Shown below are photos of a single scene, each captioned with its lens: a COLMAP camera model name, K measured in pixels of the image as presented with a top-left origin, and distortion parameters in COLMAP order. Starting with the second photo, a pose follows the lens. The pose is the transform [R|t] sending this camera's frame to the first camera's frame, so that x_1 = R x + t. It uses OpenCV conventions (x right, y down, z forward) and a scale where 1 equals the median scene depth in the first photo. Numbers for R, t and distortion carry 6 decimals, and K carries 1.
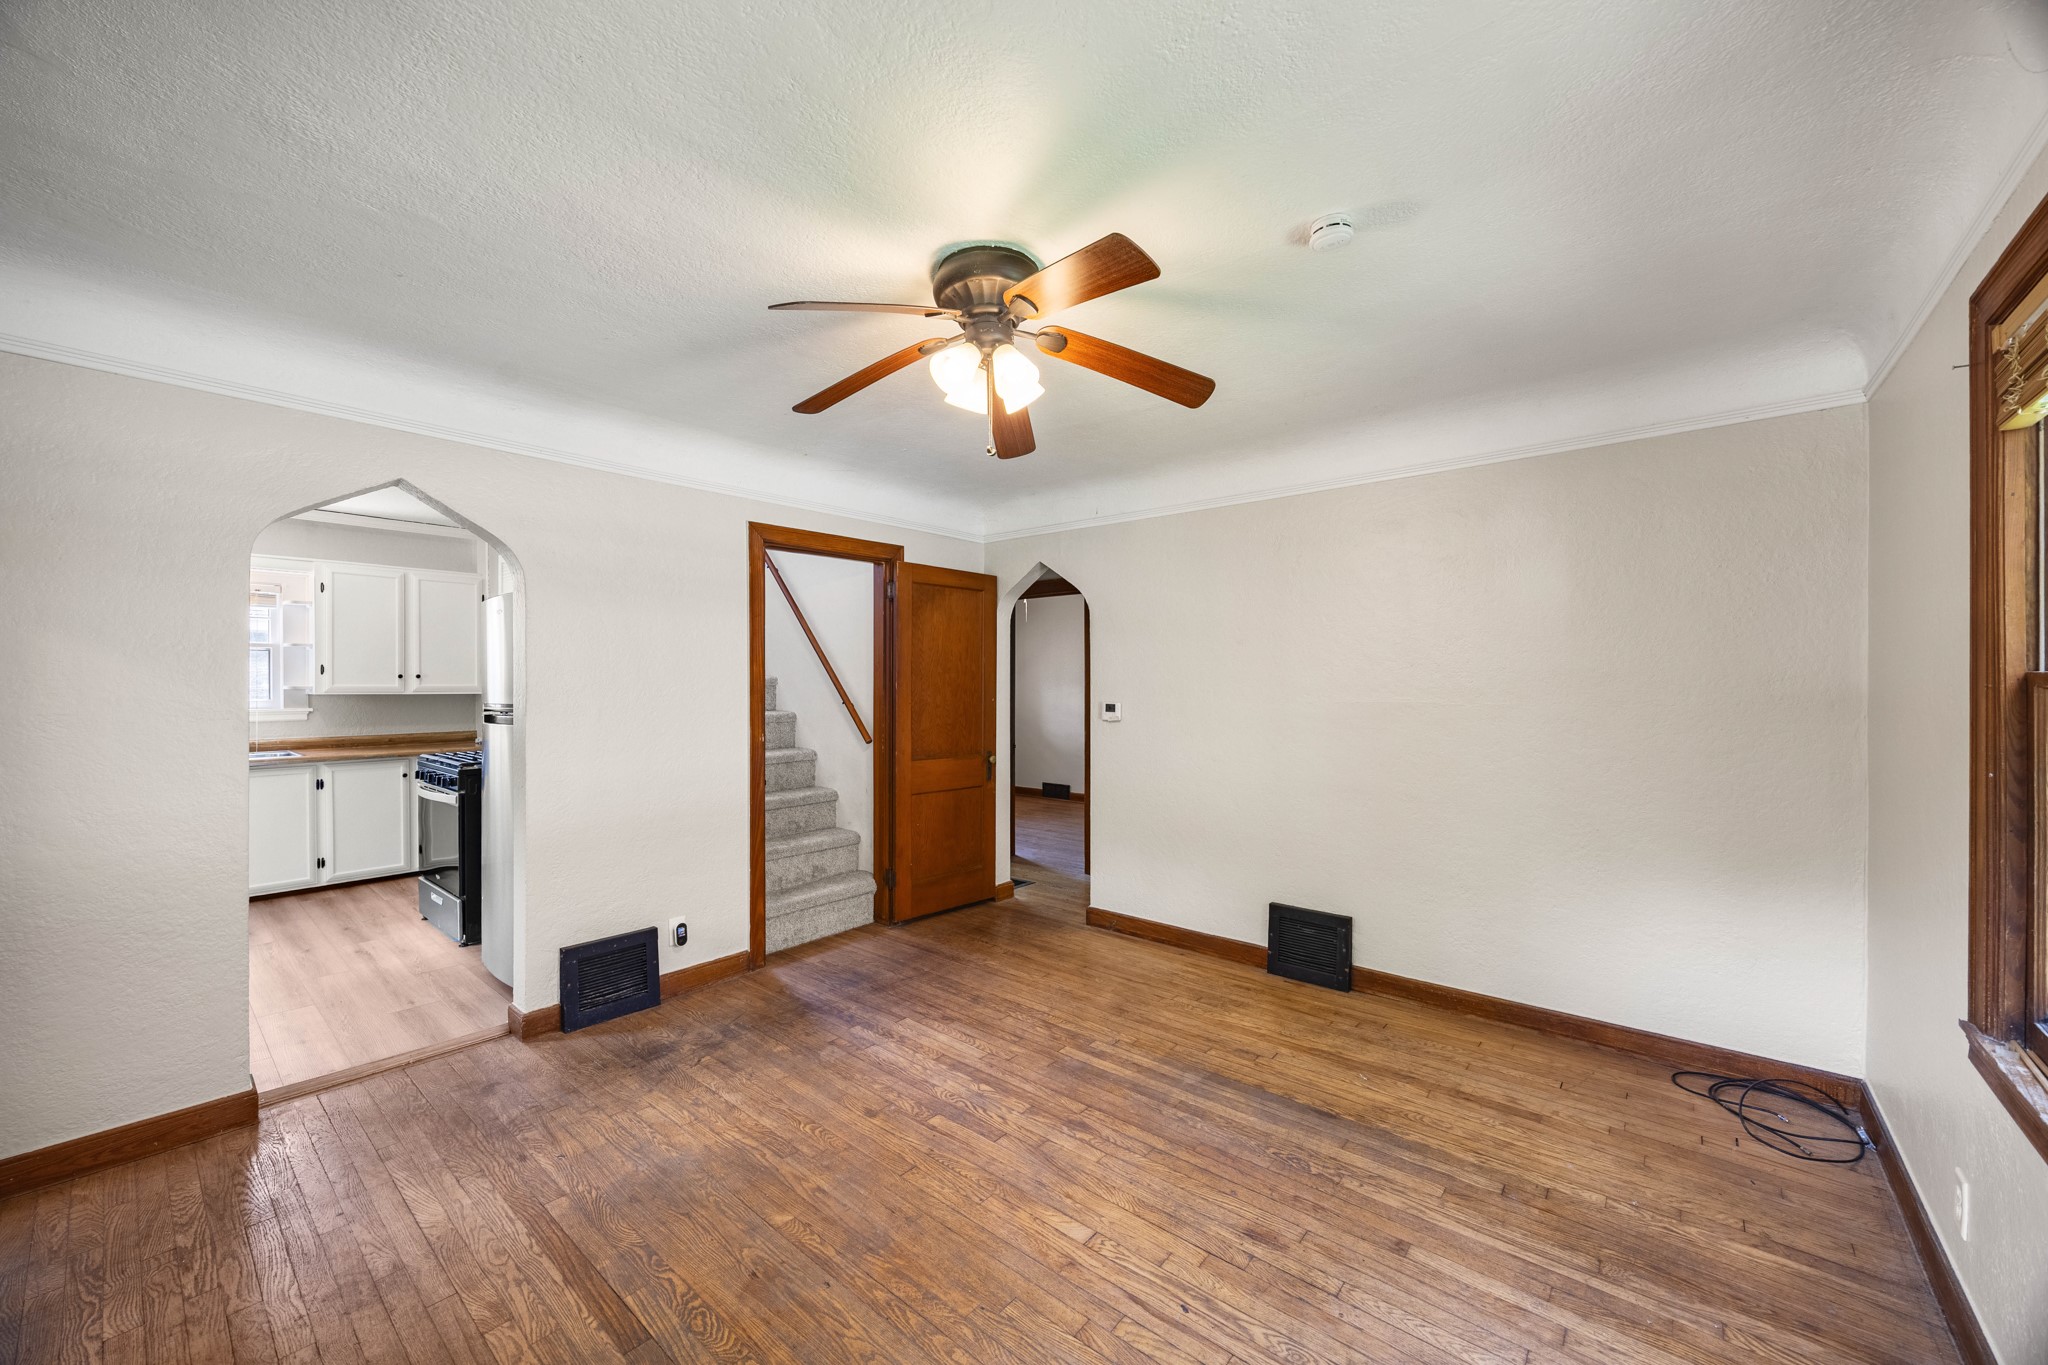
lens RADIAL K [[783.8, 0, 1026.5], [0, 783.8, 679.4], [0, 0, 1]] dist [-0.005407, -0.000119]
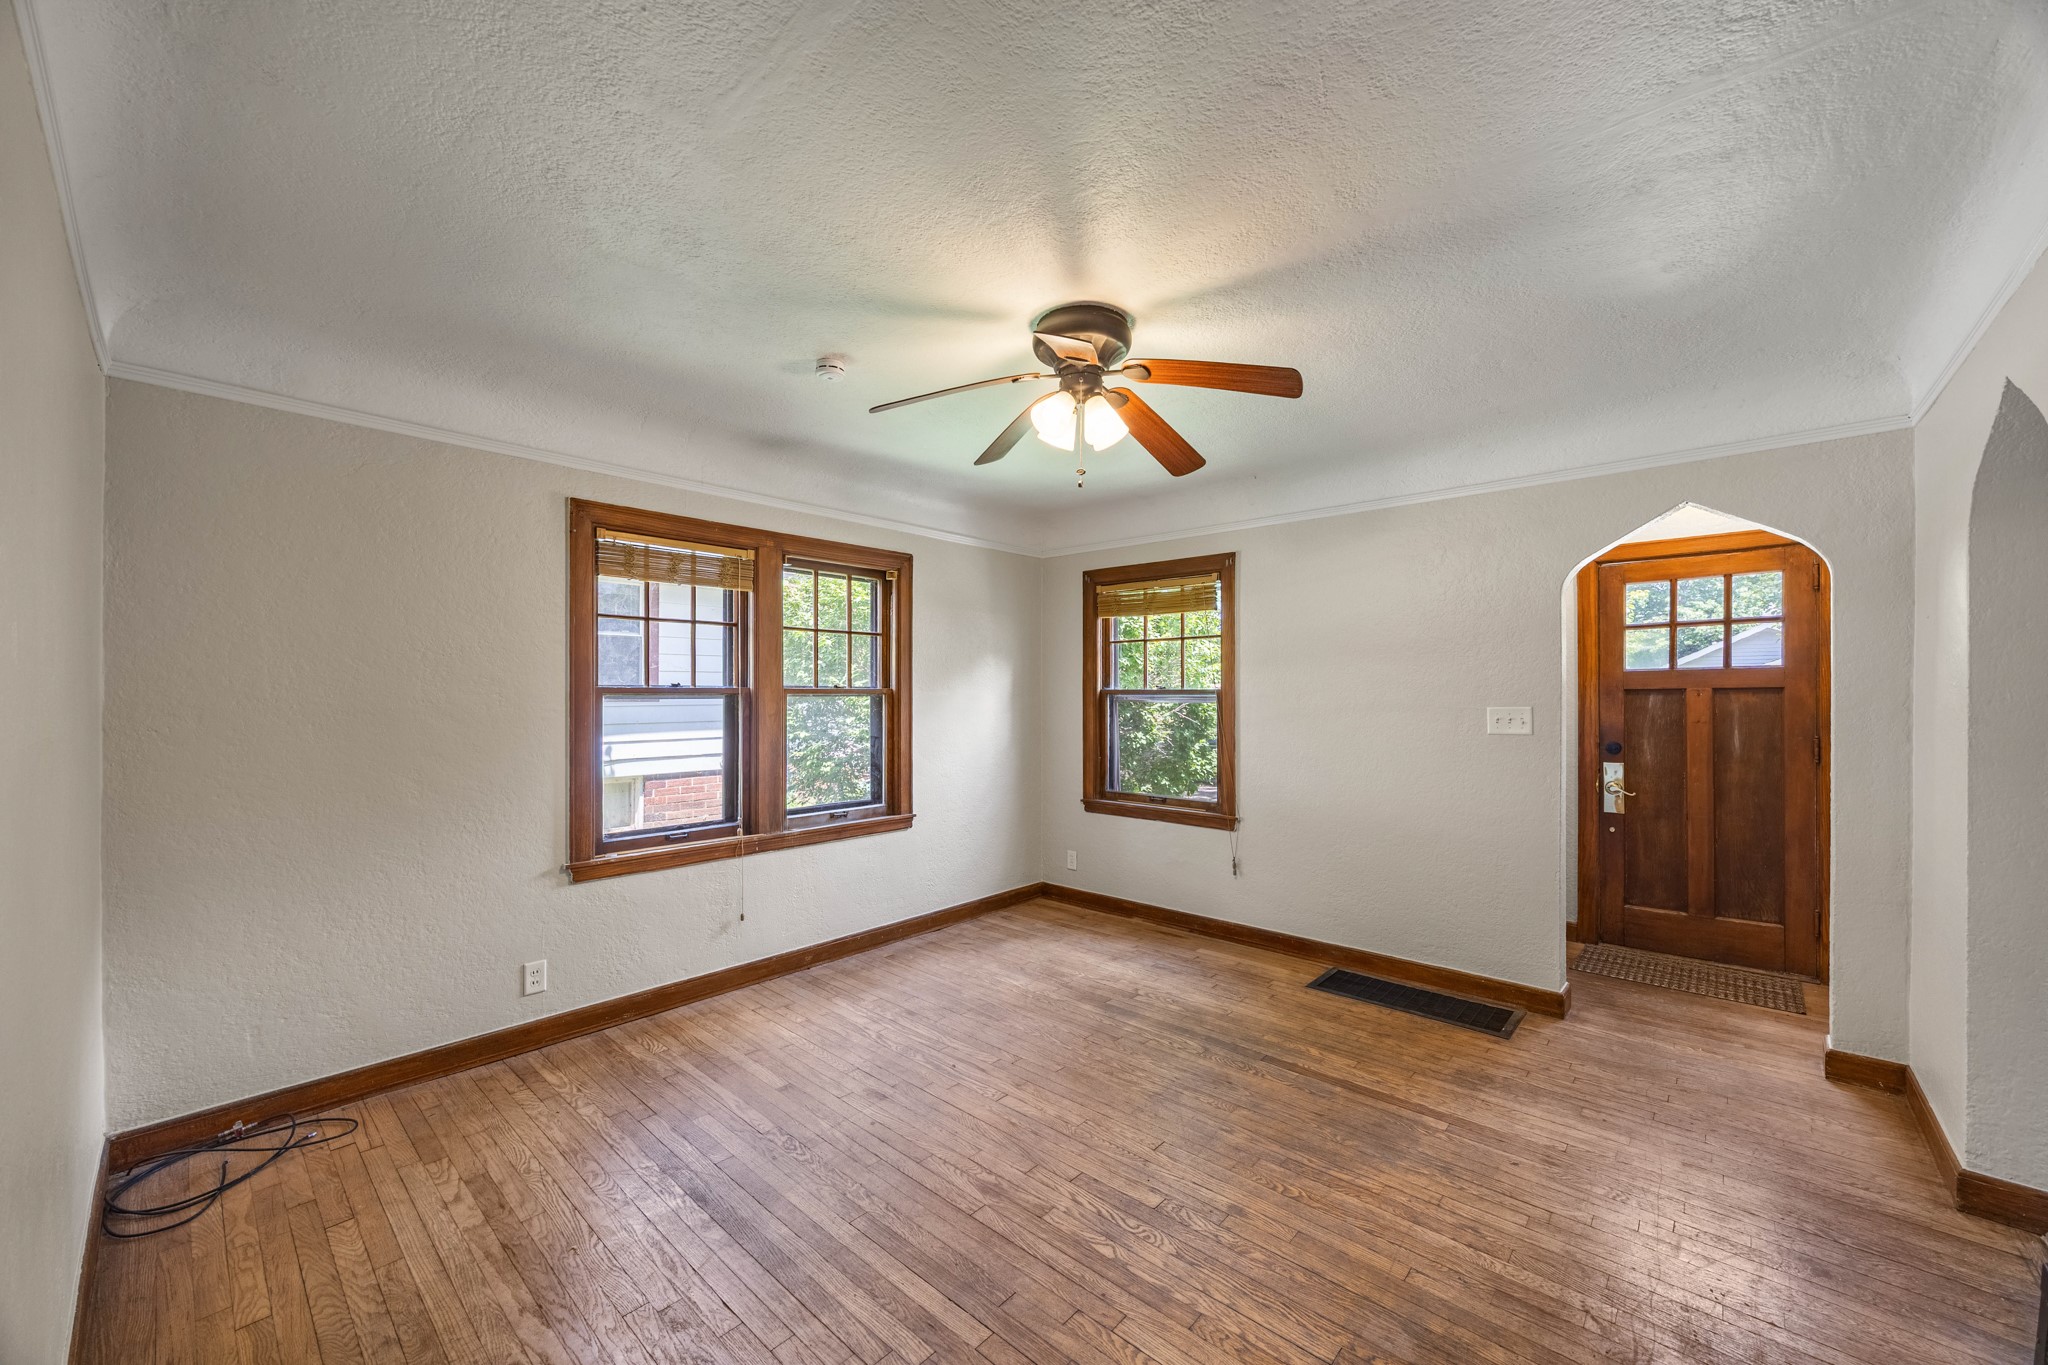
lens RADIAL K [[762.9, 0, 1035.0], [0, 762.9, 697.2], [0, 0, 1]] dist [-0.006343, 0.000044]
pose [[-0.999797, 0.001338, 0.020105, -0.002612], [0.001303, 0.999998, -0.001747, 0.011824], [-0.020107, -0.001721, -0.999796, 1.530144]]
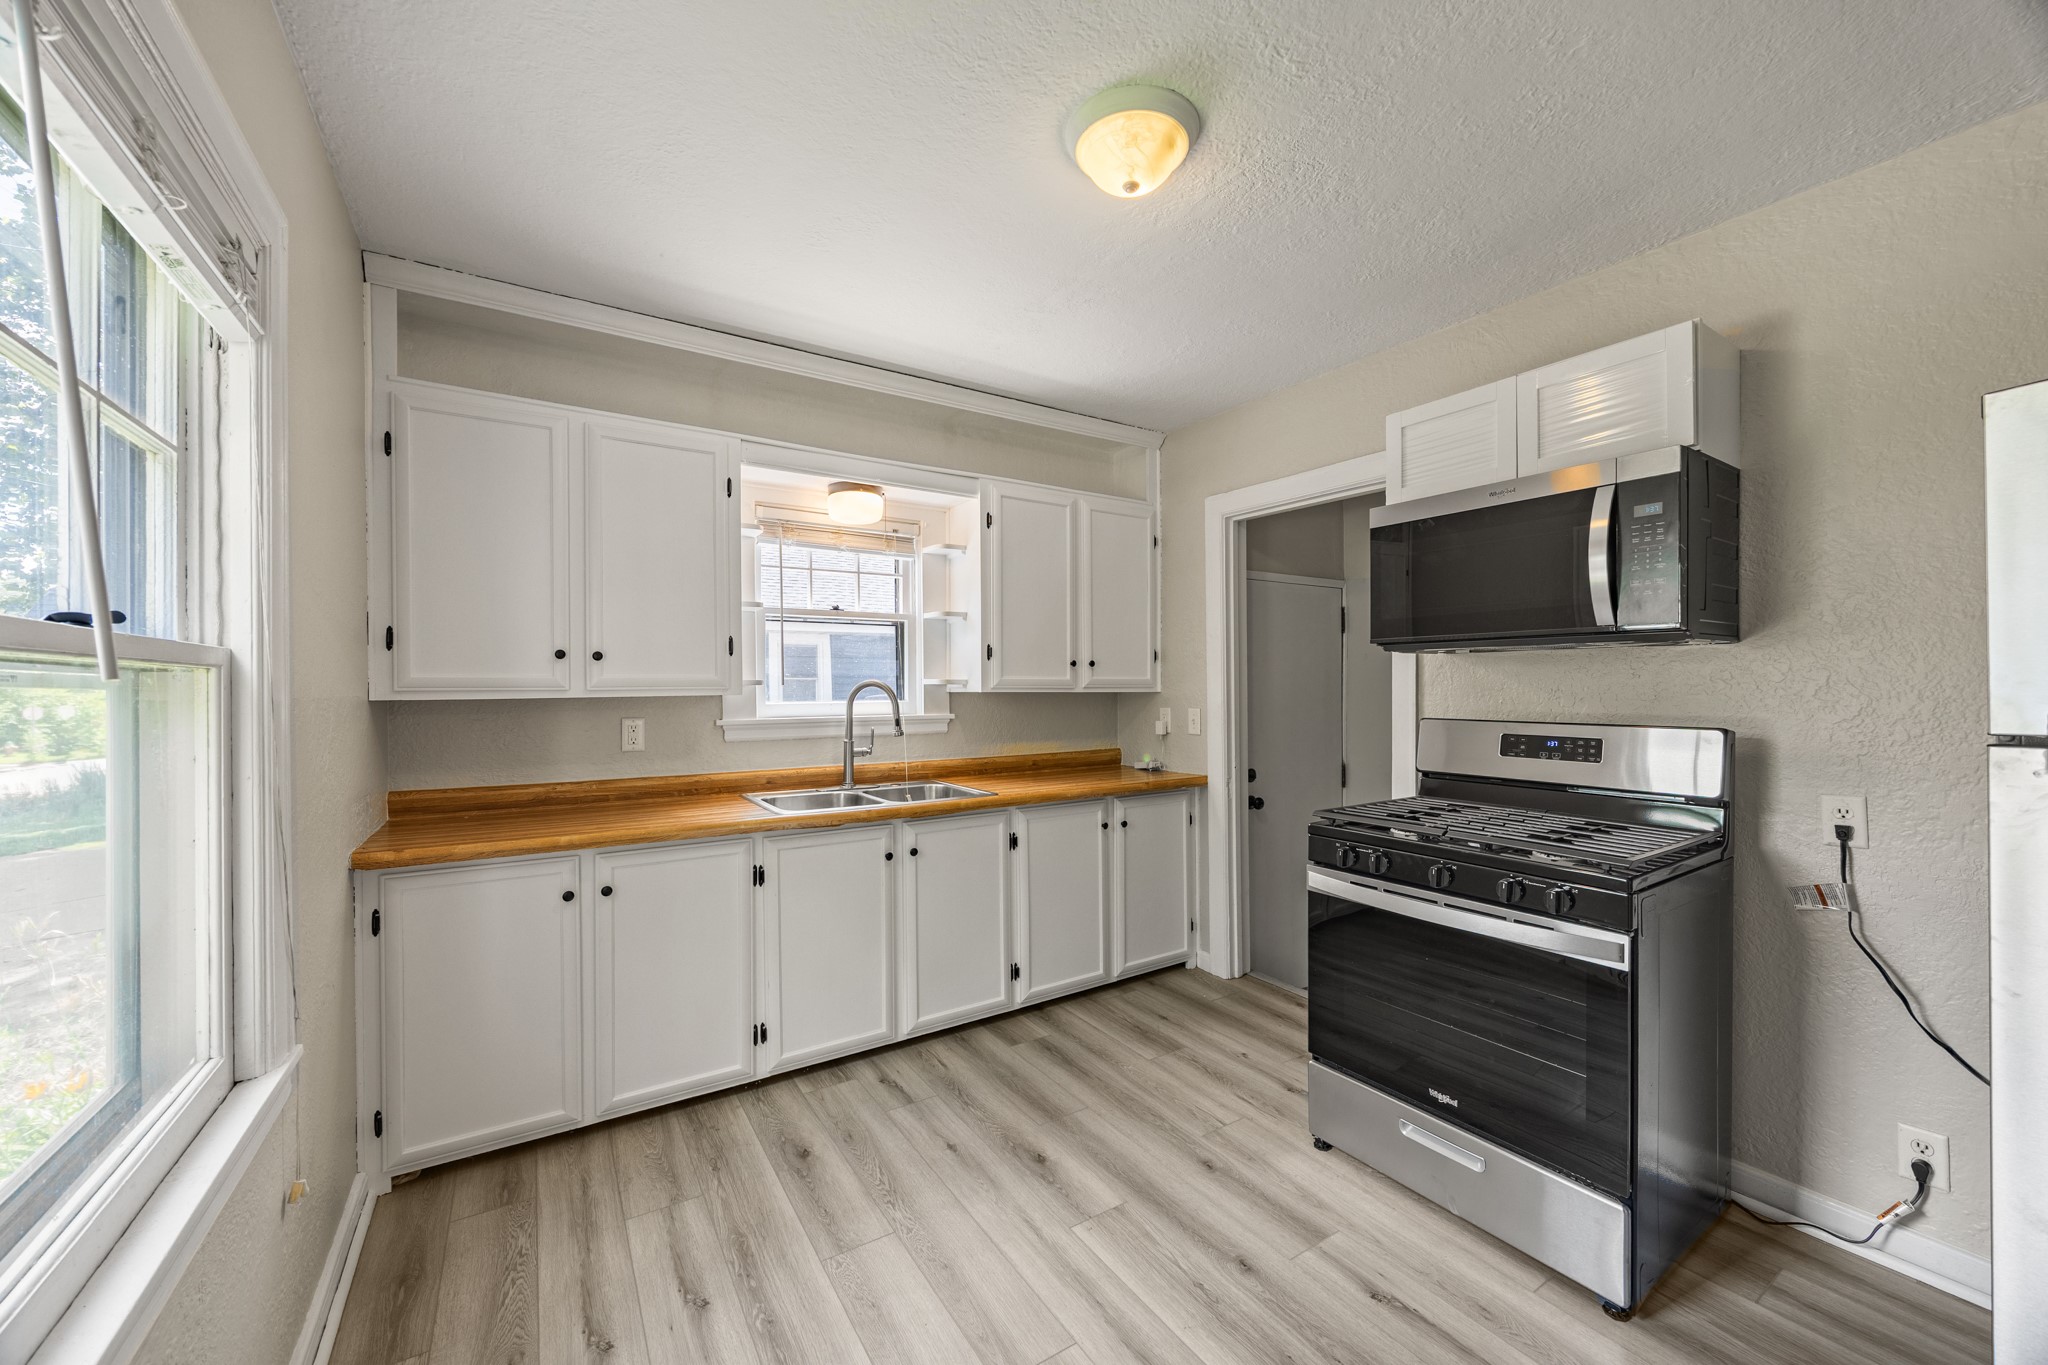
lens RADIAL K [[778.3, 0, 1020.9], [0, 778.3, 692.4], [0, 0, 1]] dist [-0.001728, -0.000080]
pose [[0.955414, -0.000792, -0.295268, -1.223118], [0.003001, 0.999971, 0.007029, 0.027026], [0.295254, -0.007602, 0.955388, 0.727075]]
